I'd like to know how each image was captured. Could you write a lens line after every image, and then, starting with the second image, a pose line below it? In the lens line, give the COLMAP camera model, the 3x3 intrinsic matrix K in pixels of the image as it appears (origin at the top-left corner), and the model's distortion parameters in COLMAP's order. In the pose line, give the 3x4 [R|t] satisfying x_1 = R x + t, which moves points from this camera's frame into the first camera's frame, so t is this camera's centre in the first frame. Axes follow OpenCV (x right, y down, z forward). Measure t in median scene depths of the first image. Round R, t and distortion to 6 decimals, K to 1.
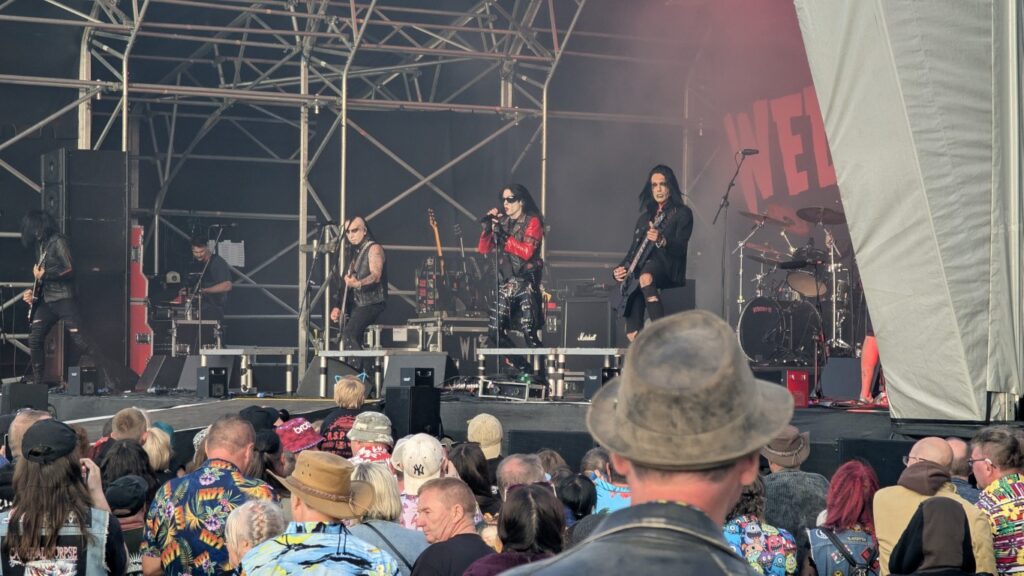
lens RADIAL K [[3632.9, 0, 512.0], [0, 3632.9, 288.0], [0, 0, 1]] dist [1.856601, 1.031259]
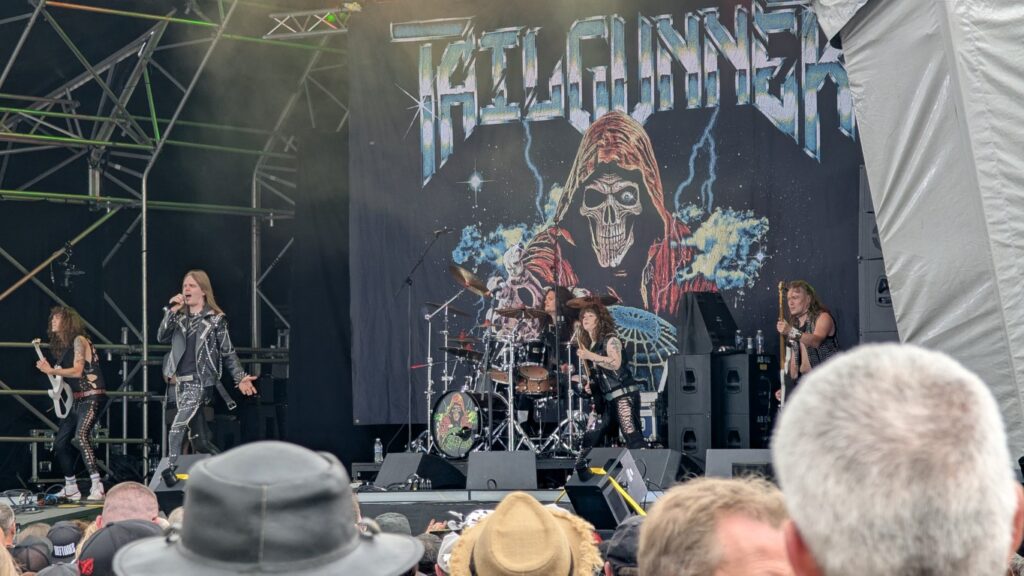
lens RADIAL K [[3632.9, 0, 512.0], [0, 3632.9, 288.0], [0, 0, 1]] dist [1.856601, 1.031259]
pose [[0.963657, -0.013986, 0.266775, -0.158938], [0.020259, 0.999579, -0.020776, -0.003429], [-0.266372, 0.025426, 0.963535, 0.035581]]
